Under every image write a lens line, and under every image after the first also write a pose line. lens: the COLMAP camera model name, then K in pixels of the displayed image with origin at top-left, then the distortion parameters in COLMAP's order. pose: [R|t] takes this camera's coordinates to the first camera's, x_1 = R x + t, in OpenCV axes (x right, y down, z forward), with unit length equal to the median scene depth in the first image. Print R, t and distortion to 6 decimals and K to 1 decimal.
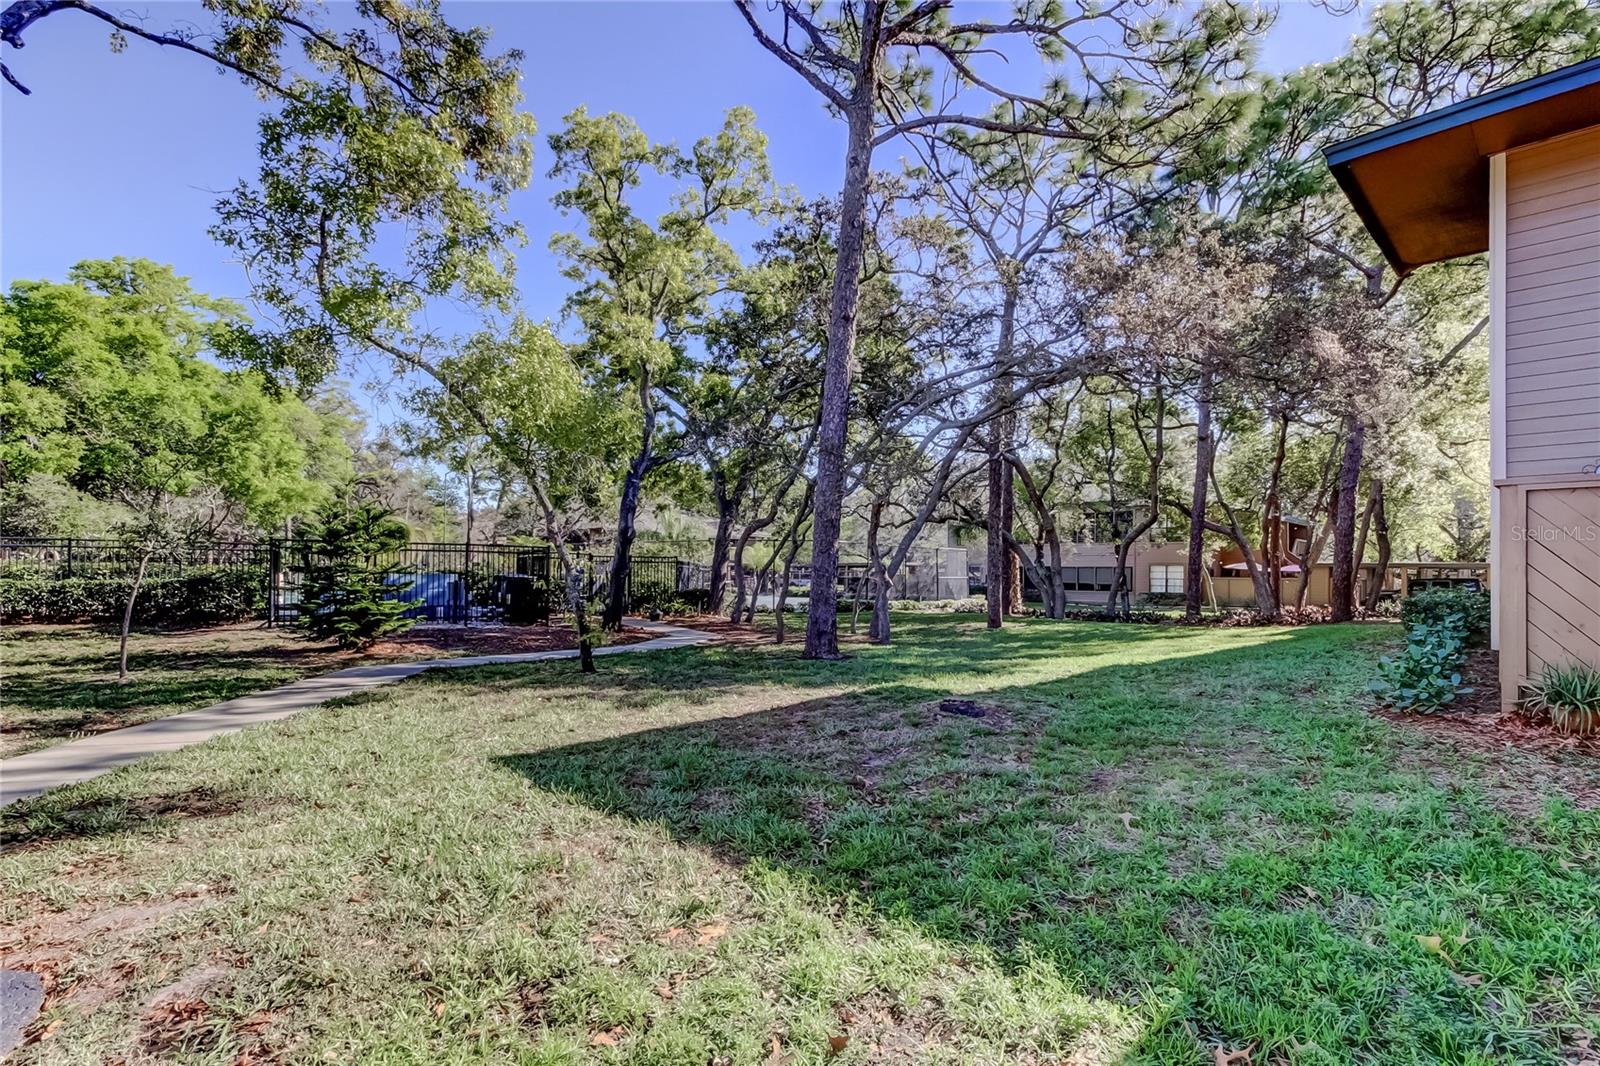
lens RADIAL K [[727.5, 0, 840.5], [0, 727.5, 554.2], [0, 0, 1]] dist [0.010095, -0.000701]
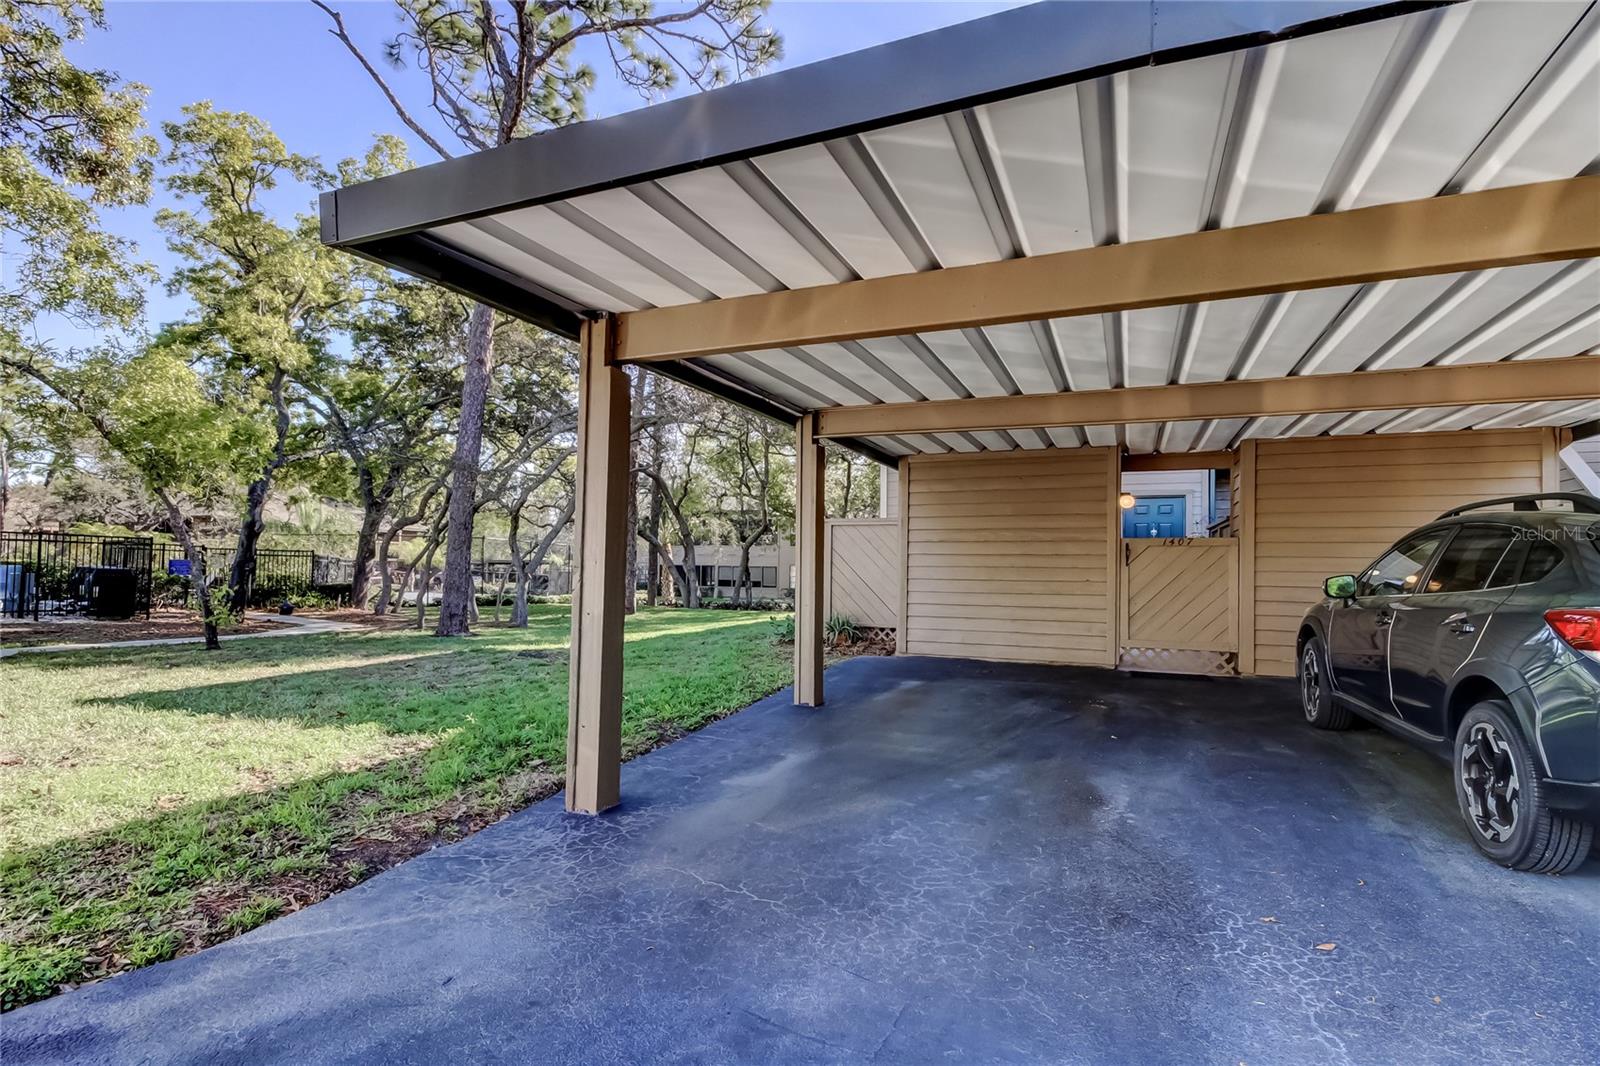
lens RADIAL K [[727.5, 0, 840.5], [0, 727.5, 554.2], [0, 0, 1]] dist [0.010095, -0.000701]
pose [[0.921058, 0.017314, 0.389042, 0.053186], [-0.017315, 0.999844, -0.003502, -0.000654], [-0.389041, -0.003510, 0.921214, -0.213979]]
